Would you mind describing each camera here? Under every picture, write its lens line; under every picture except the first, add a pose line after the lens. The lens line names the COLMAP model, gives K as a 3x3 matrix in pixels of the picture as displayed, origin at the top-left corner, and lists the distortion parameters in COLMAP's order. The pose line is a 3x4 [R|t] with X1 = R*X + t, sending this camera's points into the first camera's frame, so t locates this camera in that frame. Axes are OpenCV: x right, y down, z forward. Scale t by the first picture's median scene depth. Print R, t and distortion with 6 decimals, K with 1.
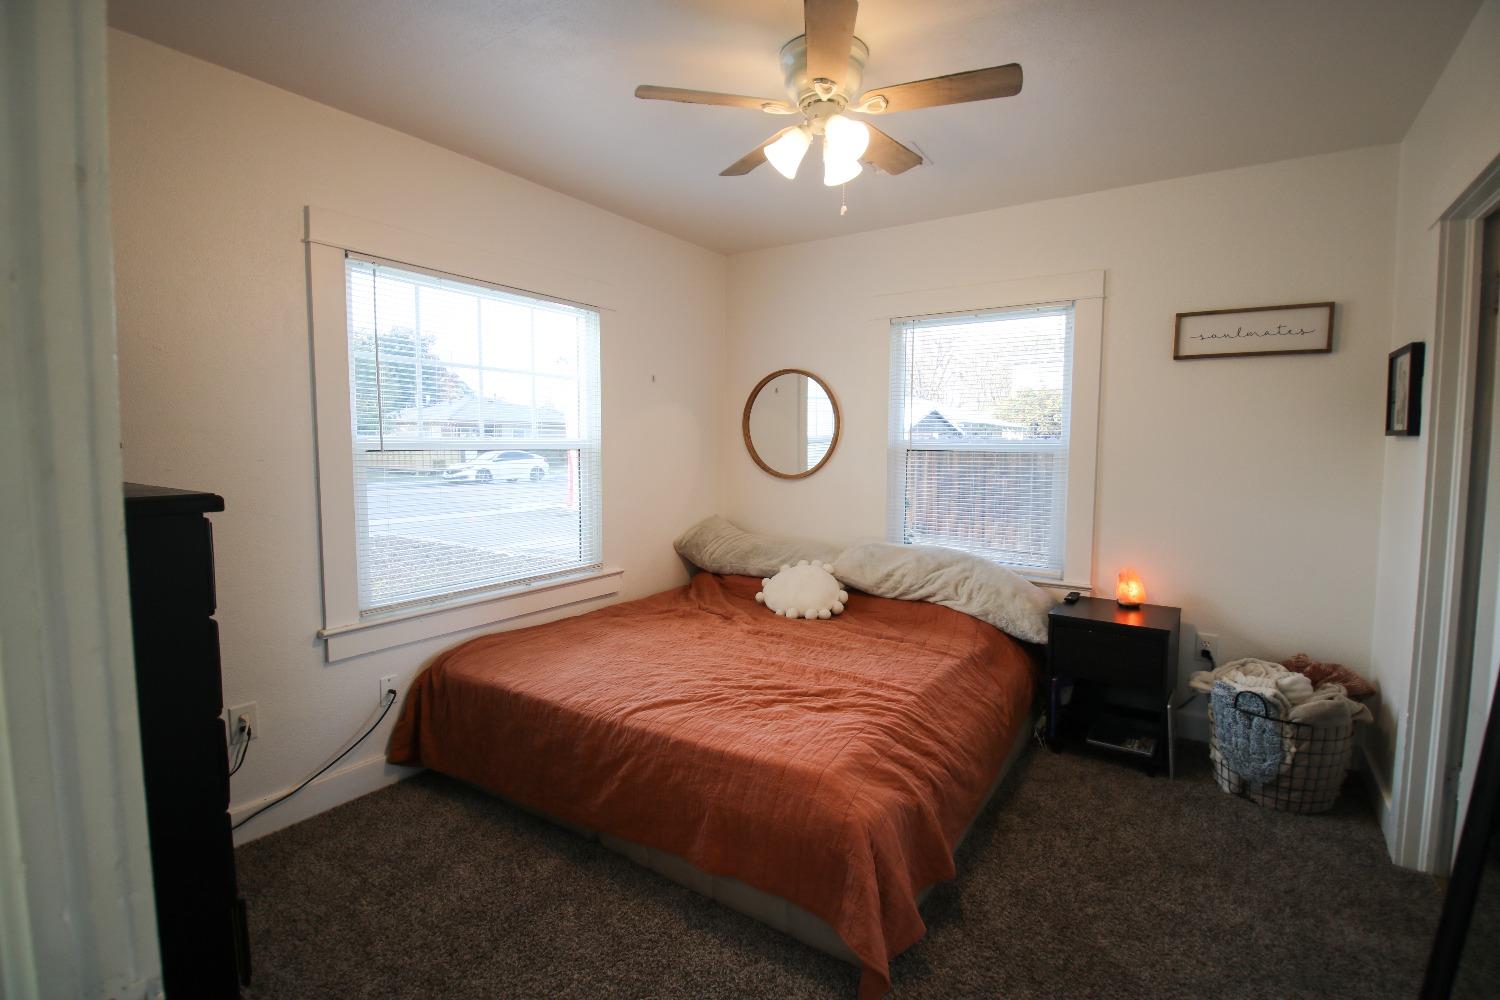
lens RADIAL K [[700.6, 0, 757.5], [0, 700.6, 493.6], [0, 0, 1]] dist [0.019016, -0.025753]
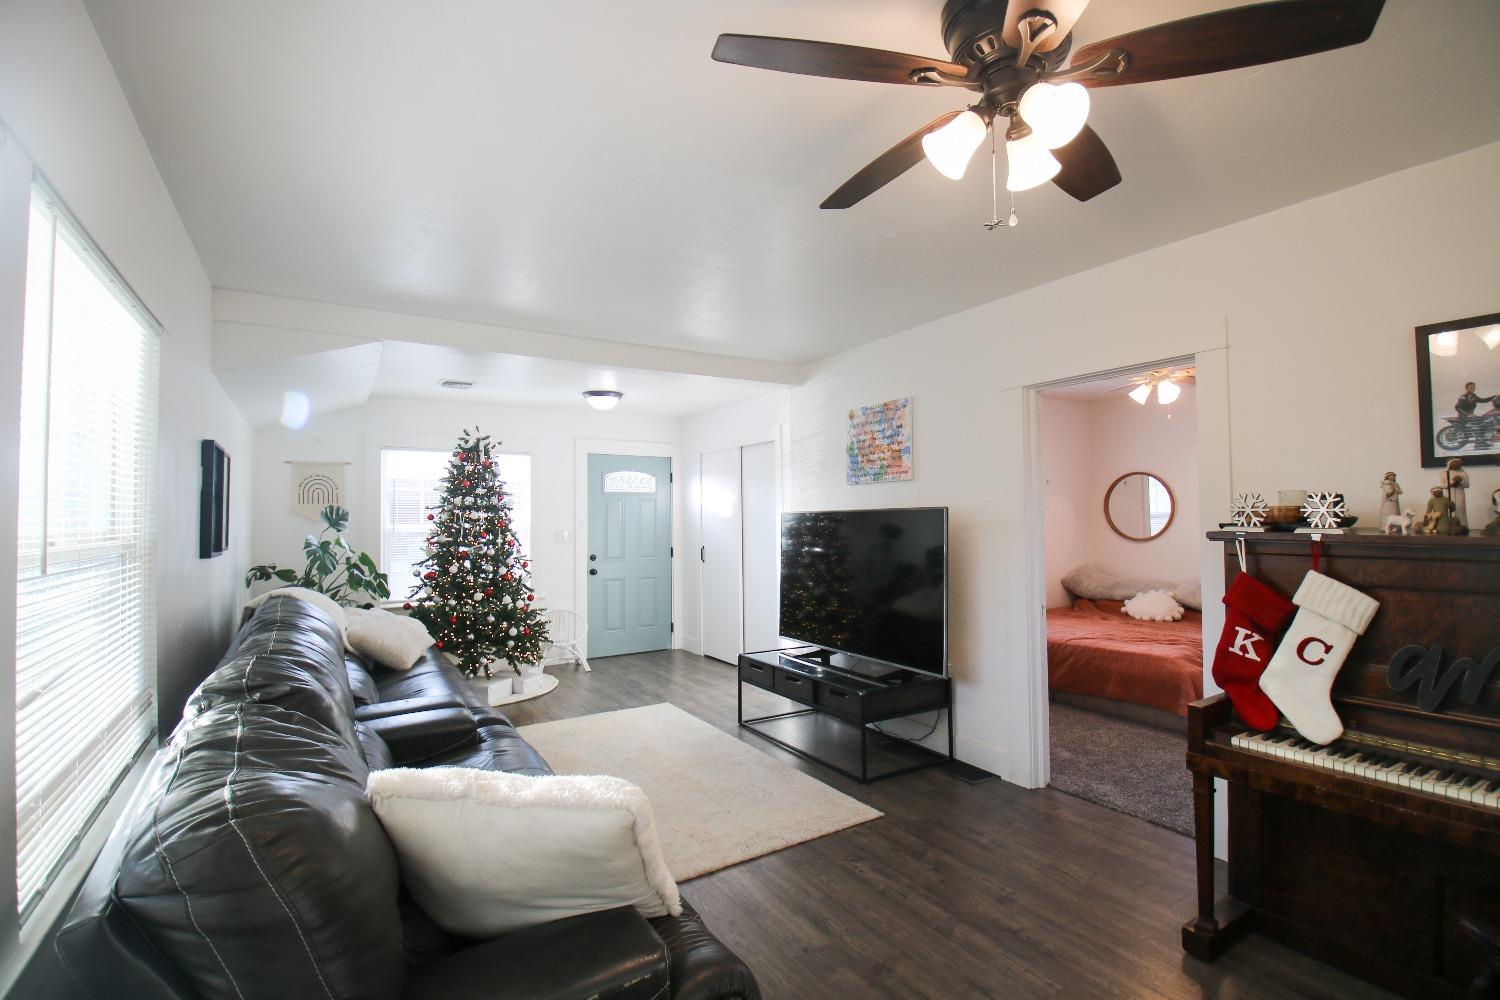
lens RADIAL K [[700.6, 0, 757.5], [0, 700.6, 493.6], [0, 0, 1]] dist [0.019016, -0.025753]
pose [[0.909082, -0.028716, -0.415626, -0.090309], [-0.016602, 0.994332, -0.105012, 0.064715], [0.416286, 0.102365, 0.903453, -0.962642]]
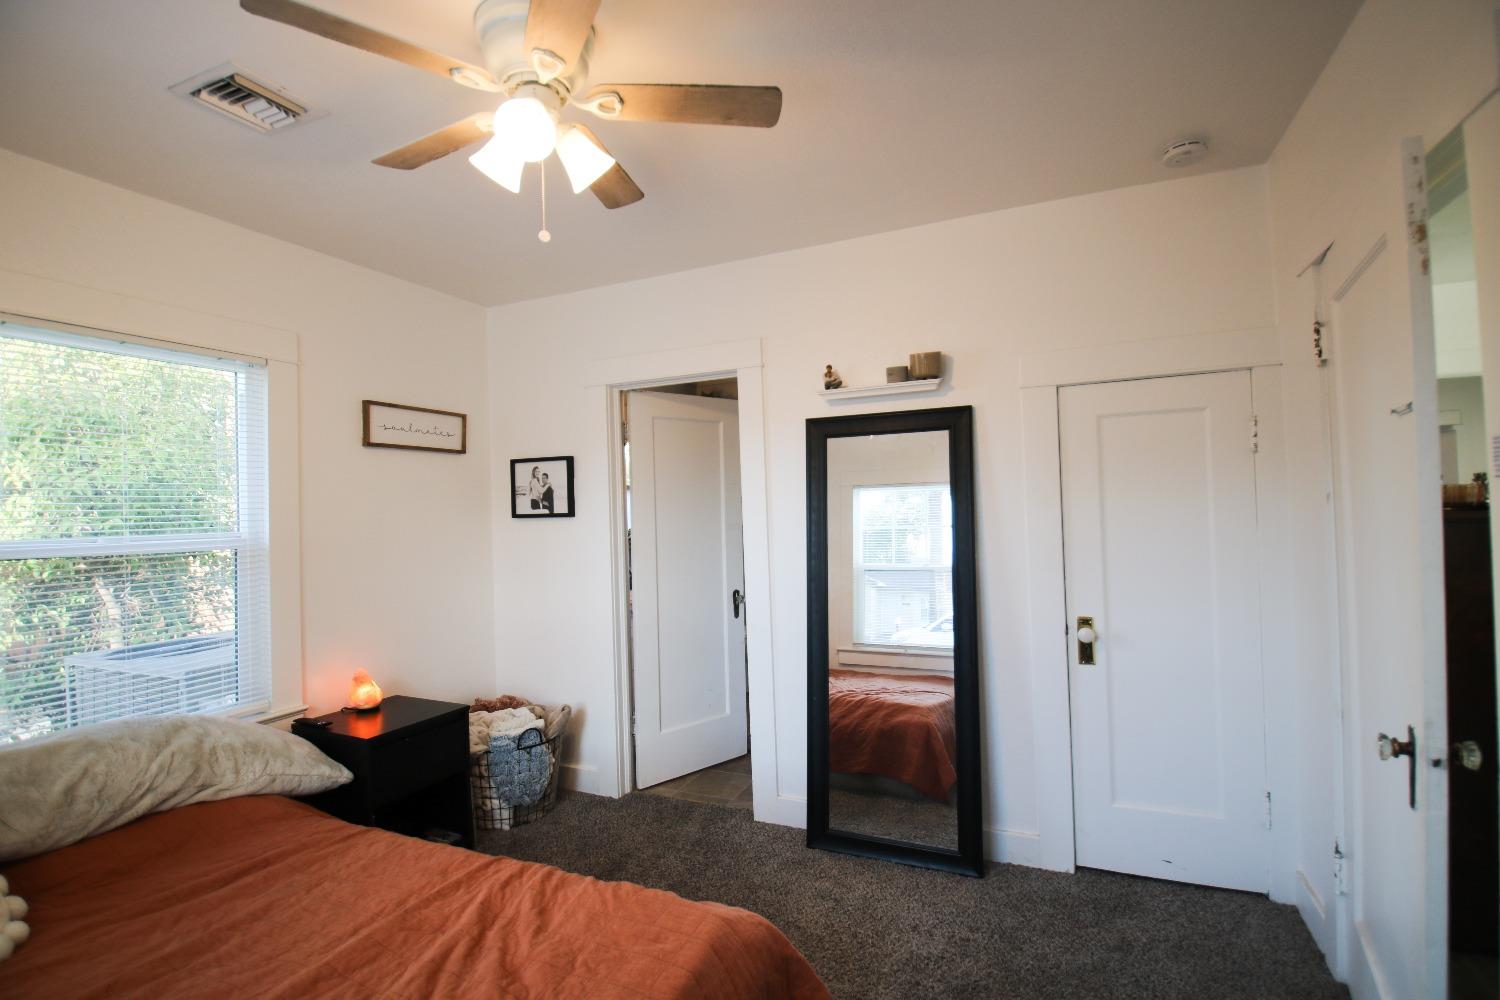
lens RADIAL K [[700.6, 0, 757.5], [0, 700.6, 493.6], [0, 0, 1]] dist [0.019016, -0.025753]
pose [[-0.168792, 0.021083, 0.985426, -0.431291], [0.101420, 0.994836, -0.003912, -0.059203], [-0.980420, 0.099282, -0.170058, 0.589046]]
